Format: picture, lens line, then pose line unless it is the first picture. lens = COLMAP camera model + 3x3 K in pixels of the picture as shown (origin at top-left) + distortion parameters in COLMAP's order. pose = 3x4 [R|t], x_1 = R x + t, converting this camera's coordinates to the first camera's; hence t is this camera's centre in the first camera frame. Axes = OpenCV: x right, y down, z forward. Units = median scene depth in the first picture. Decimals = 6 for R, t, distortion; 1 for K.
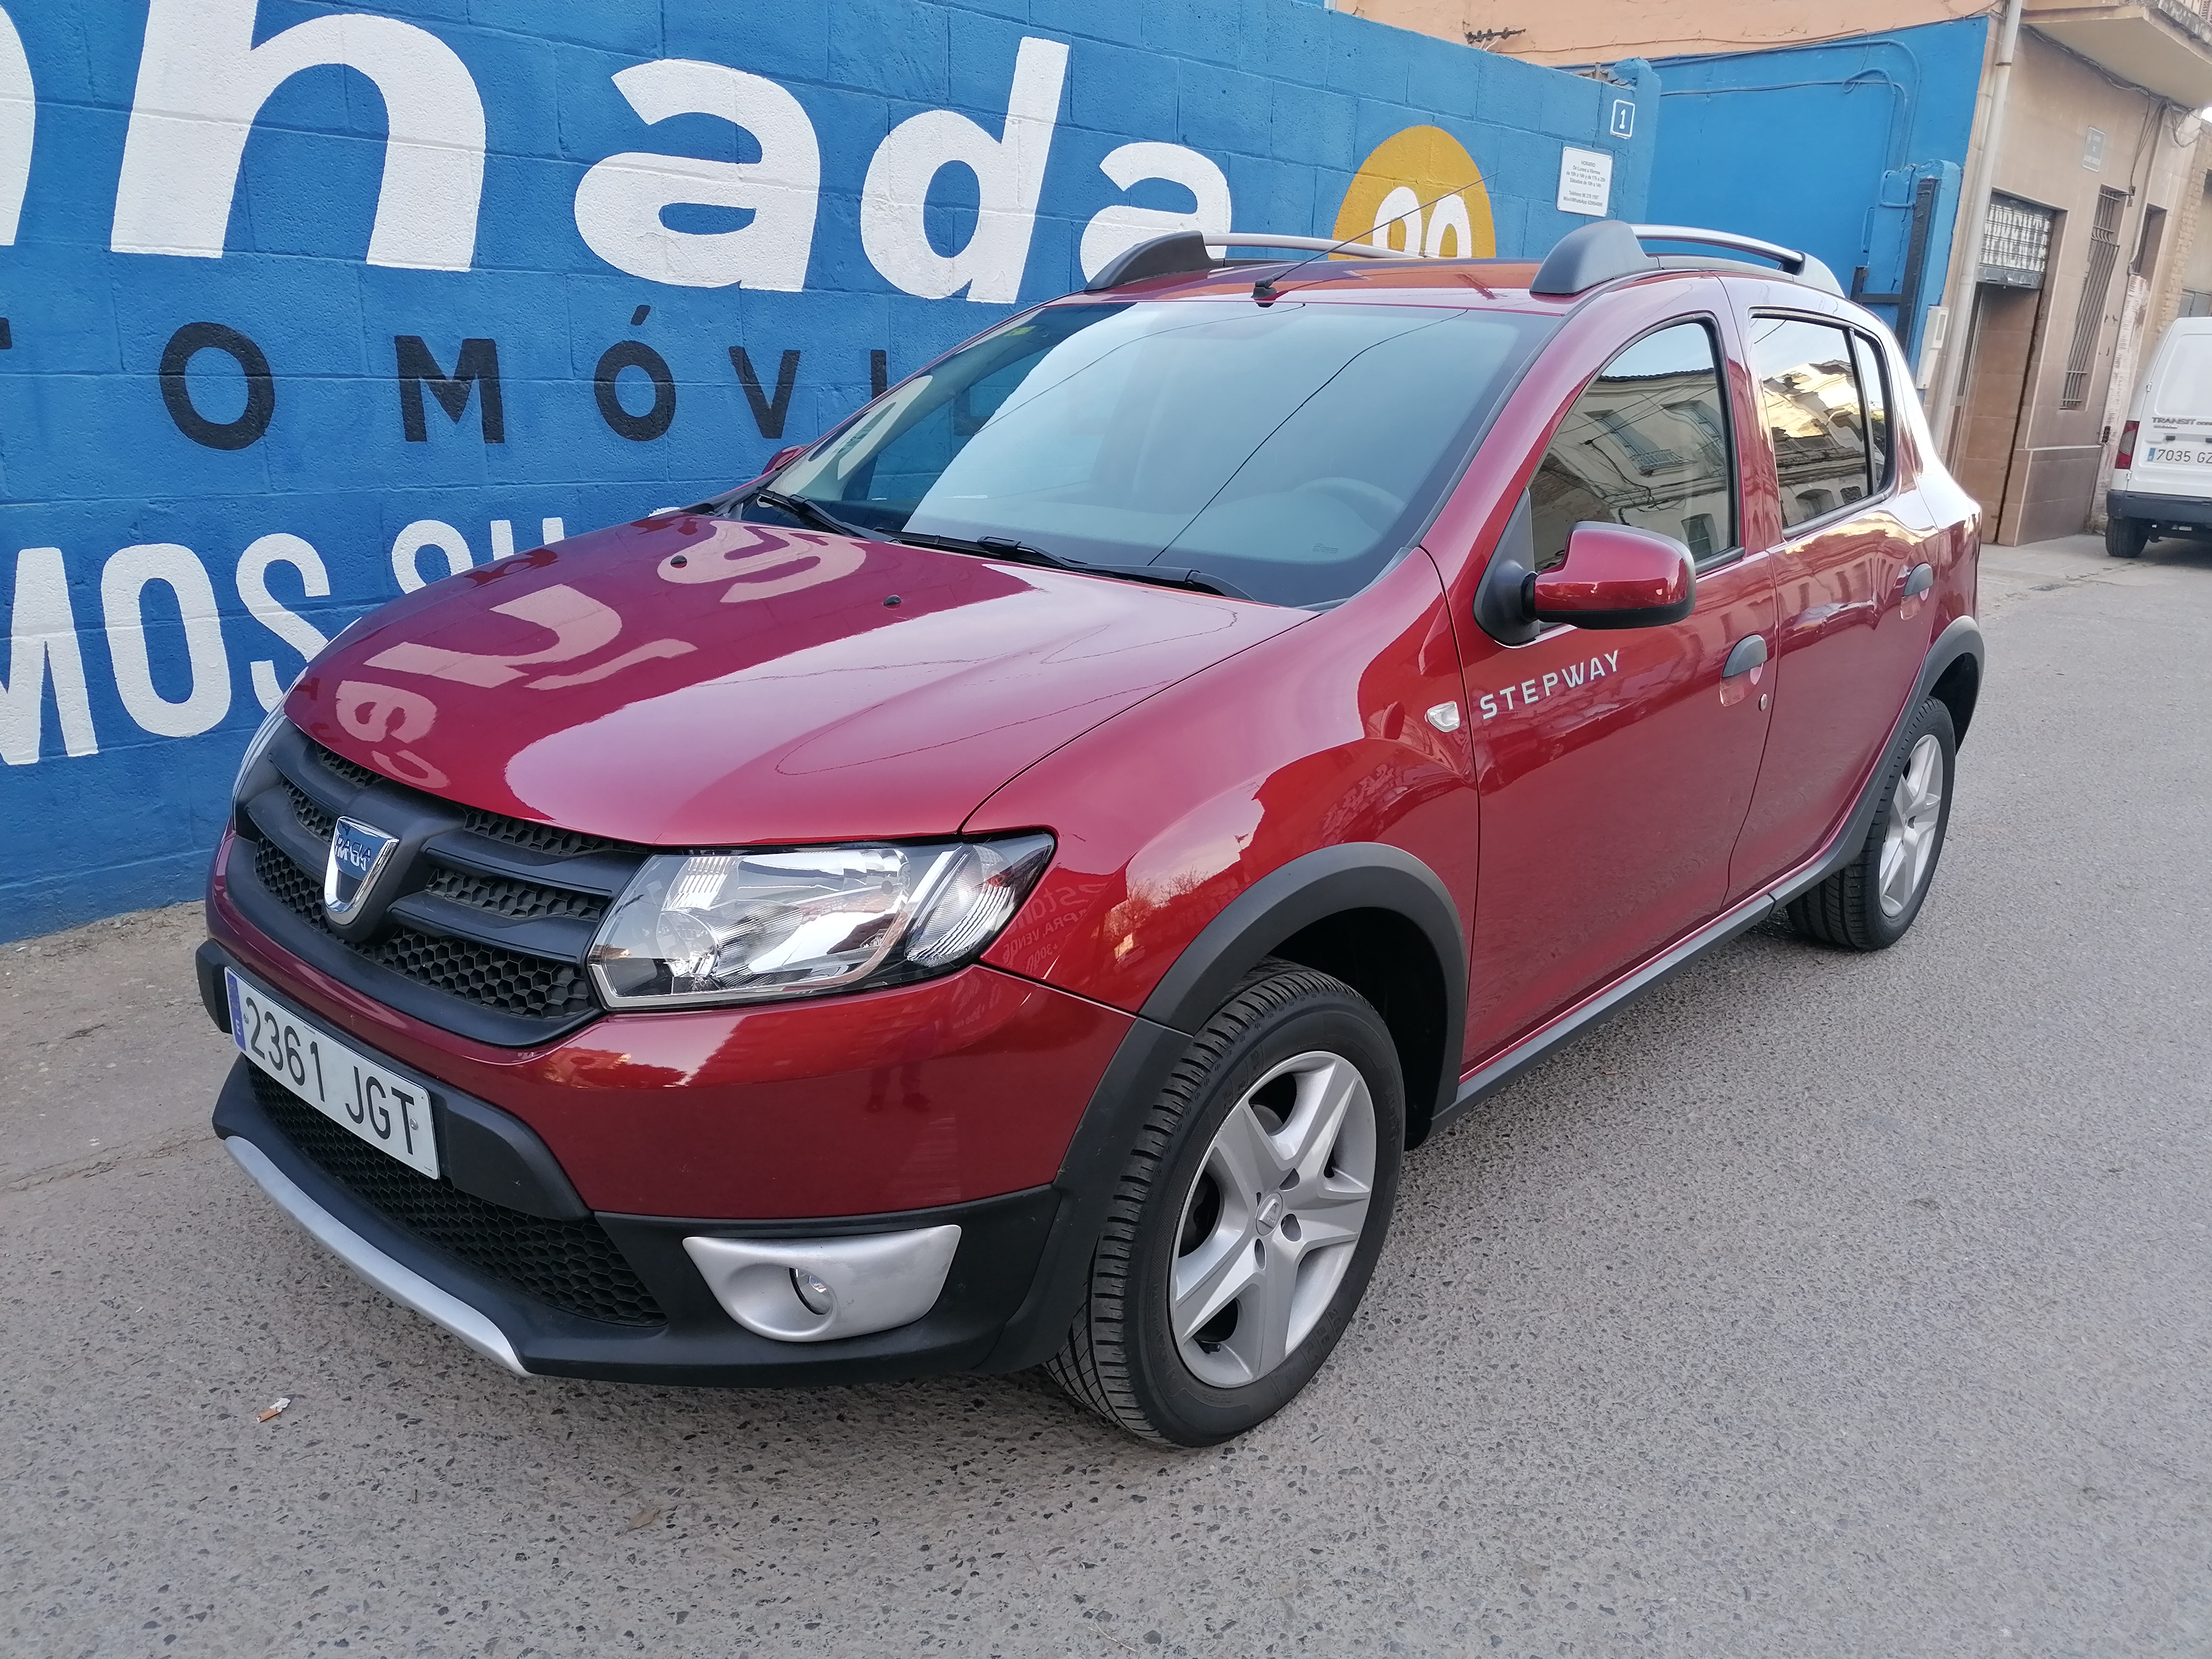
lens RADIAL K [[1649.4, 0, 1110.1], [0, 1649.4, 829.2], [0, 0, 1]] dist [0.098216, -0.131596]
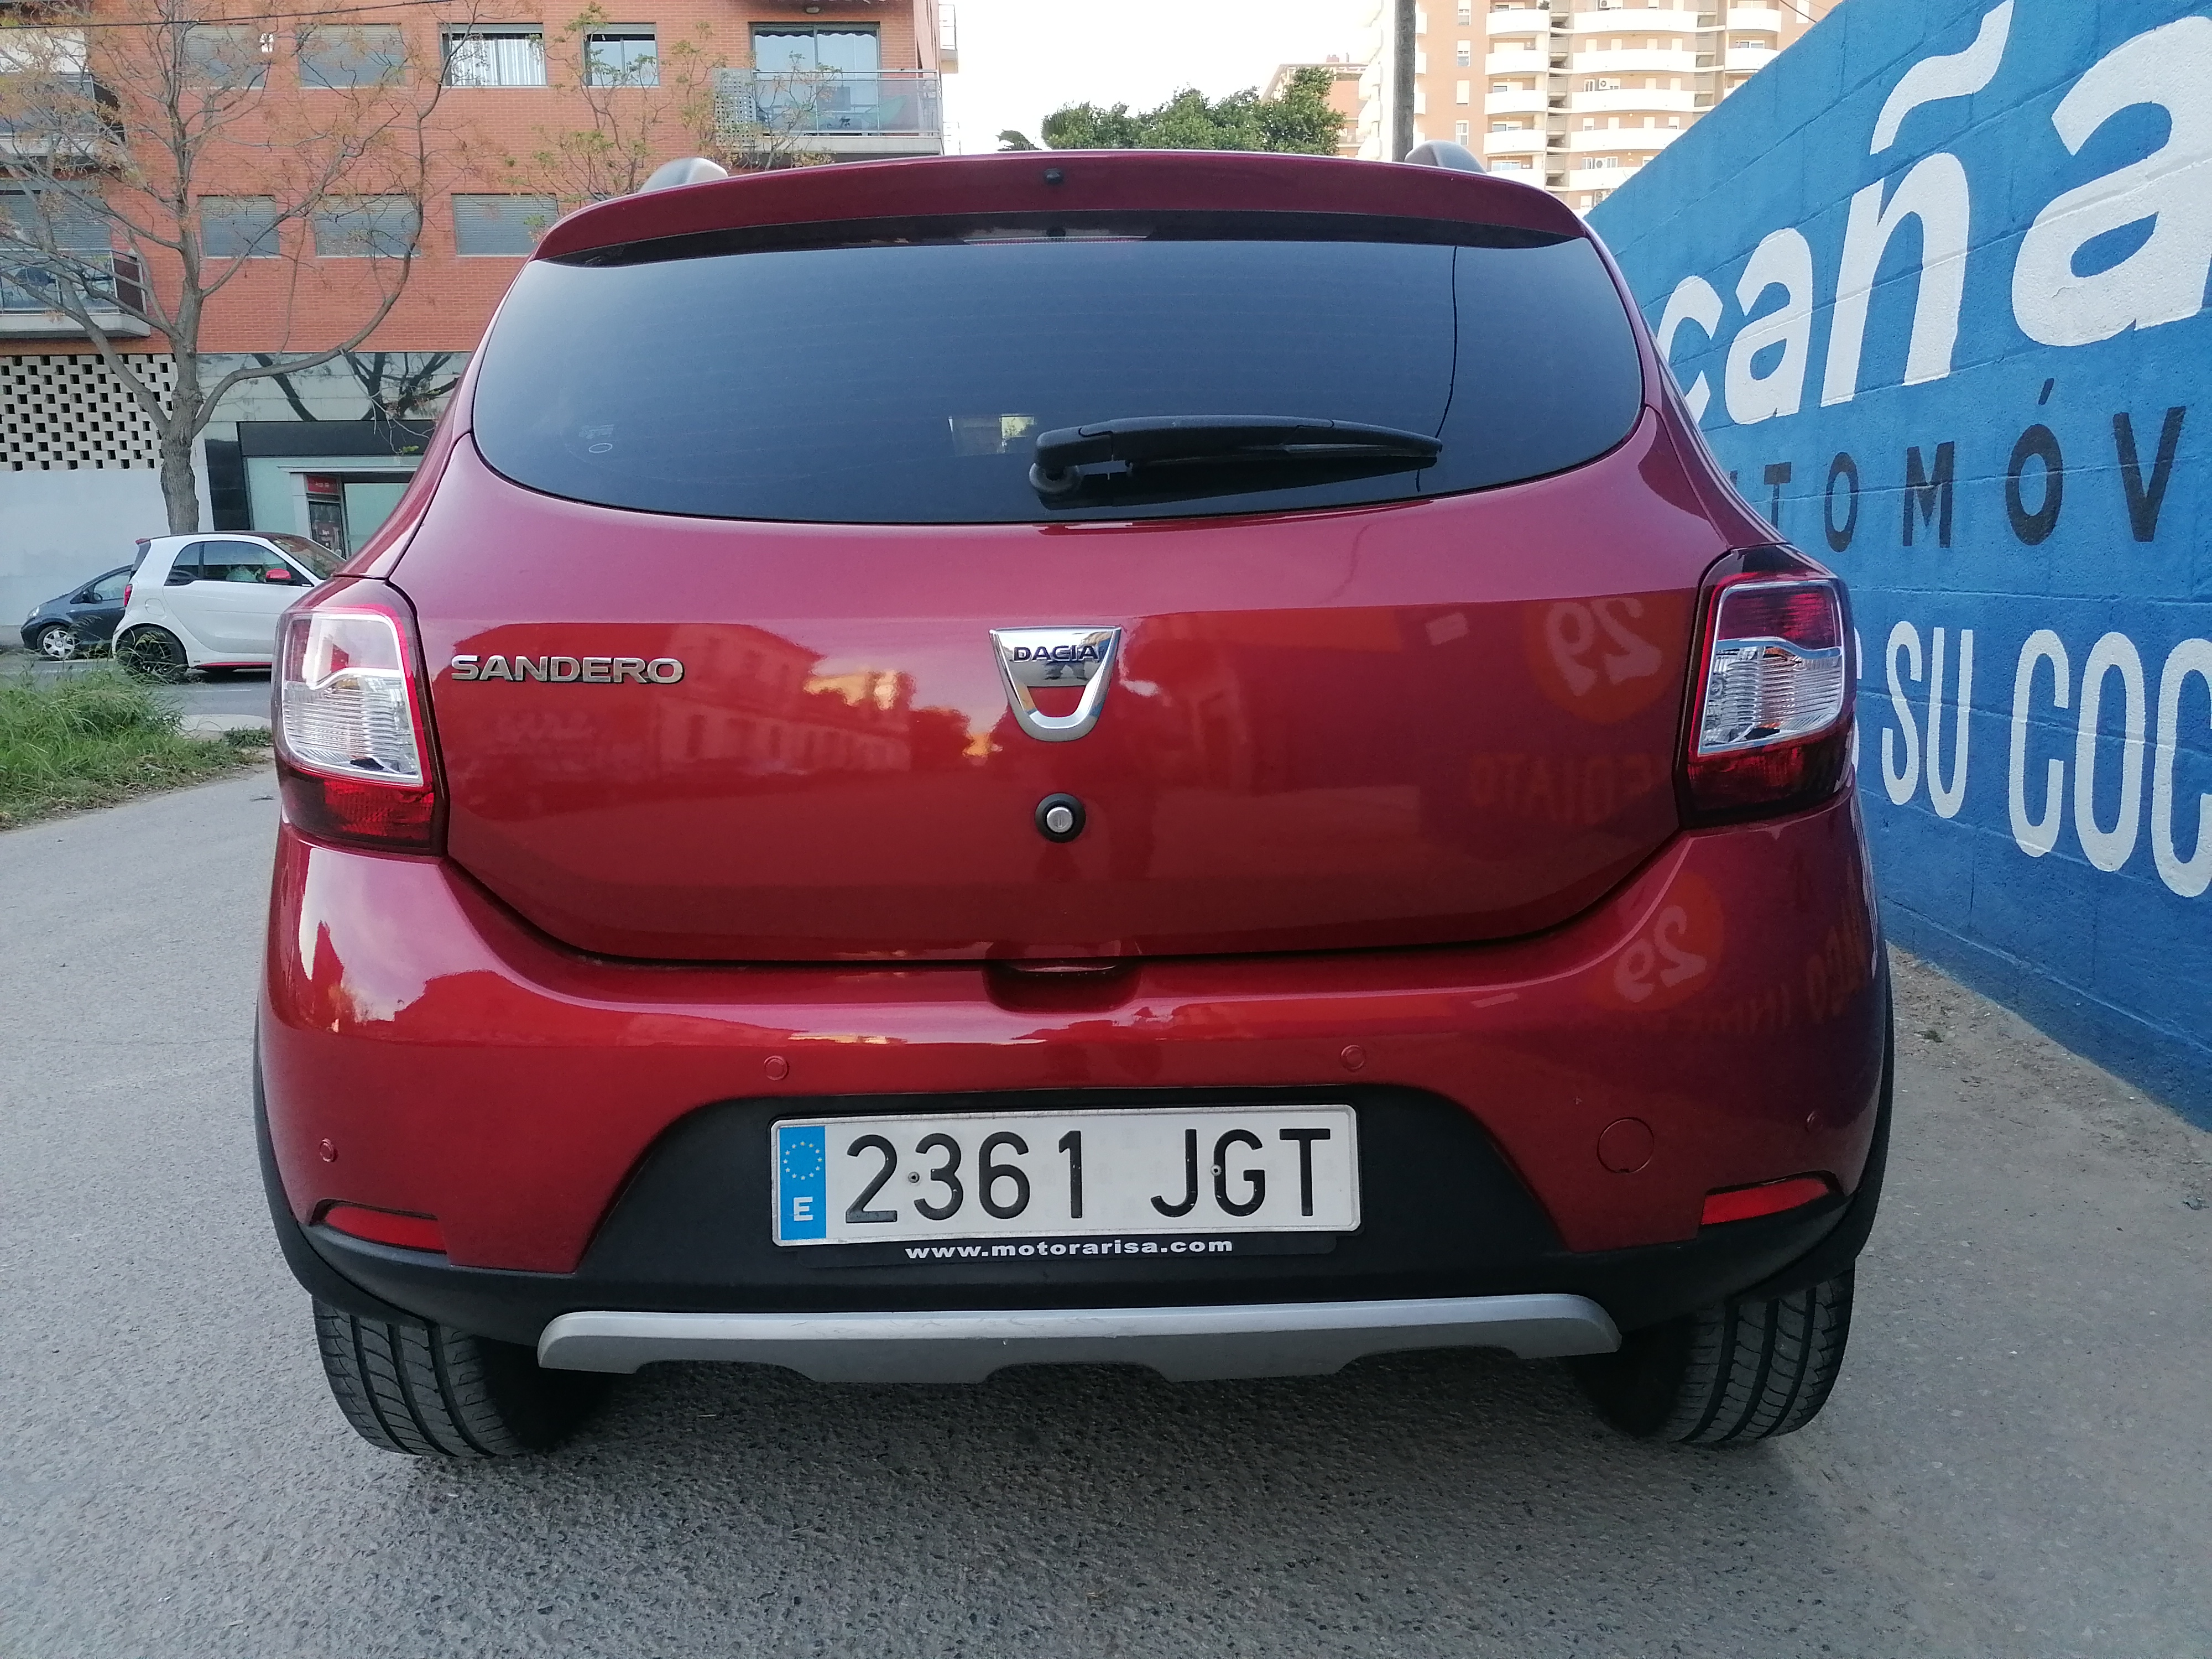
lens RADIAL K [[1643.4, 0, 1106.0], [0, 1643.4, 829.5], [0, 0, 1]] dist [0.084785, -0.108227]
pose [[-0.756238, 0.084928, -0.648761, 0.958543], [-0.188016, 0.921514, 0.339797, -0.479799], [0.626701, 0.378946, -0.680916, 2.140703]]
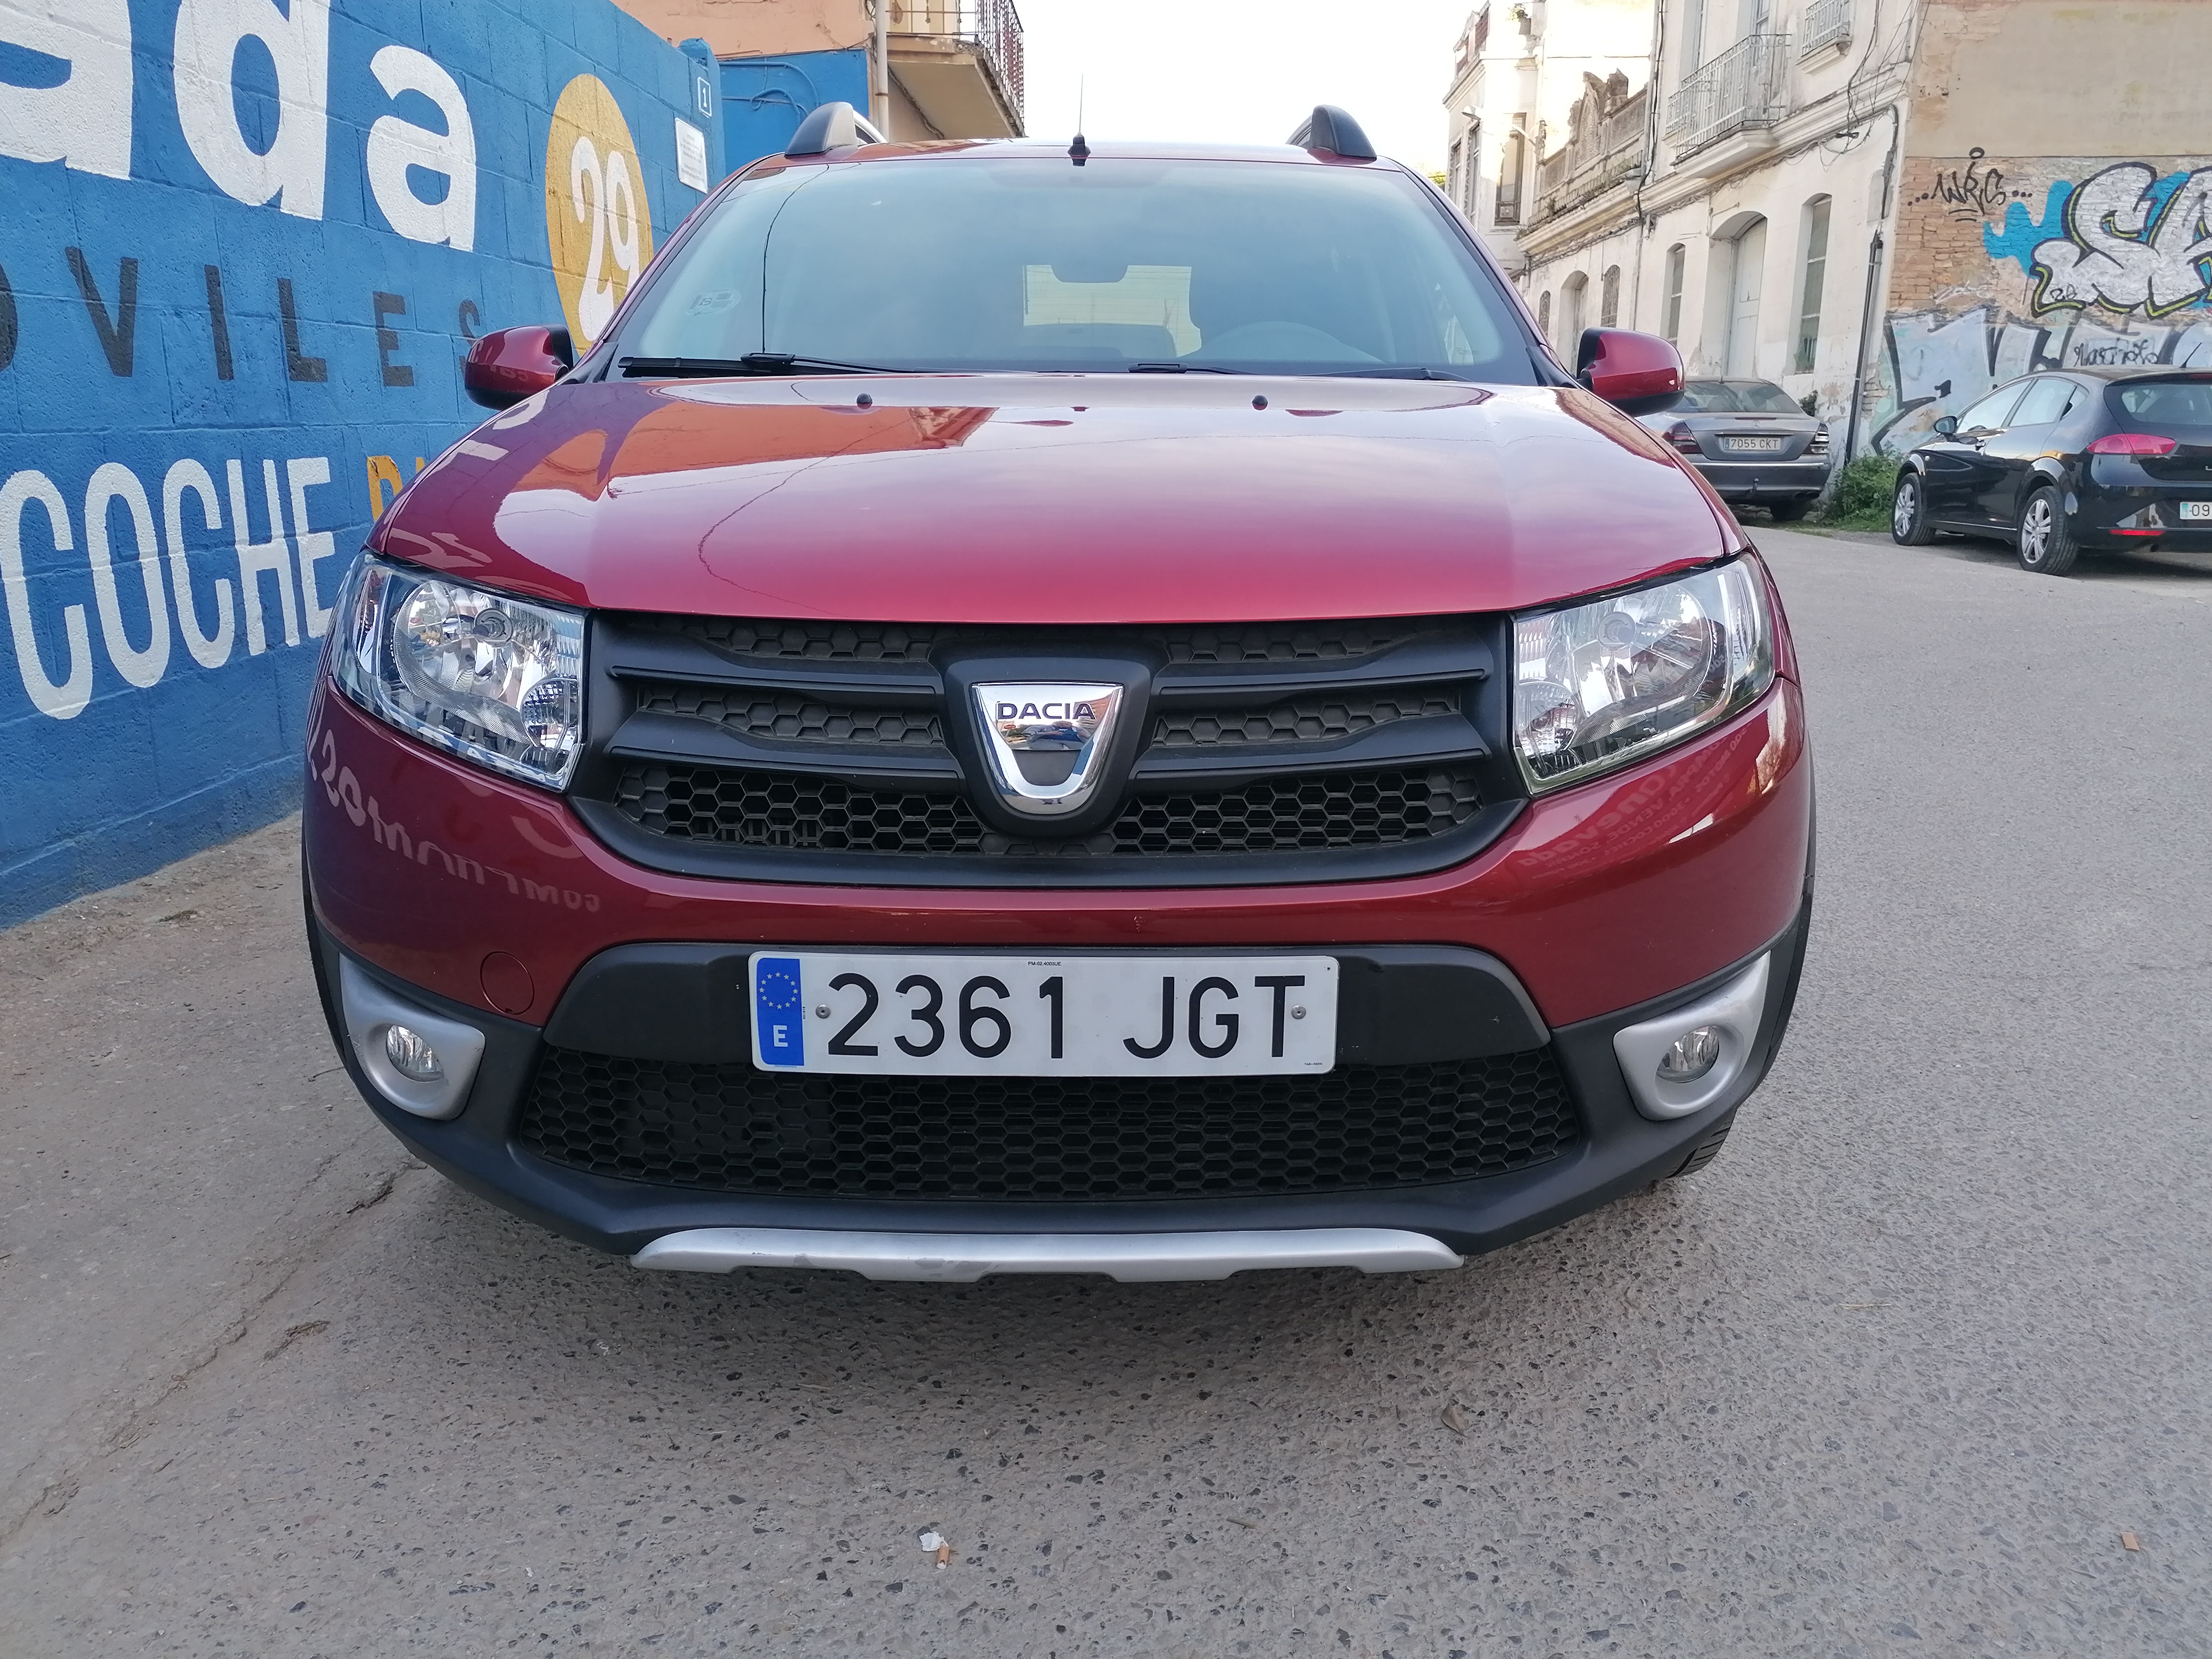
lens RADIAL K [[1638.9, 0, 1106.0], [0, 1638.9, 829.5], [0, 0, 1]] dist [0.093001, -0.119602]
pose [[0.755325, -0.193462, 0.626145, -0.649078], [0.207470, 0.976882, 0.051558, 0.022315], [-0.621644, 0.090963, 0.778001, 0.301301]]
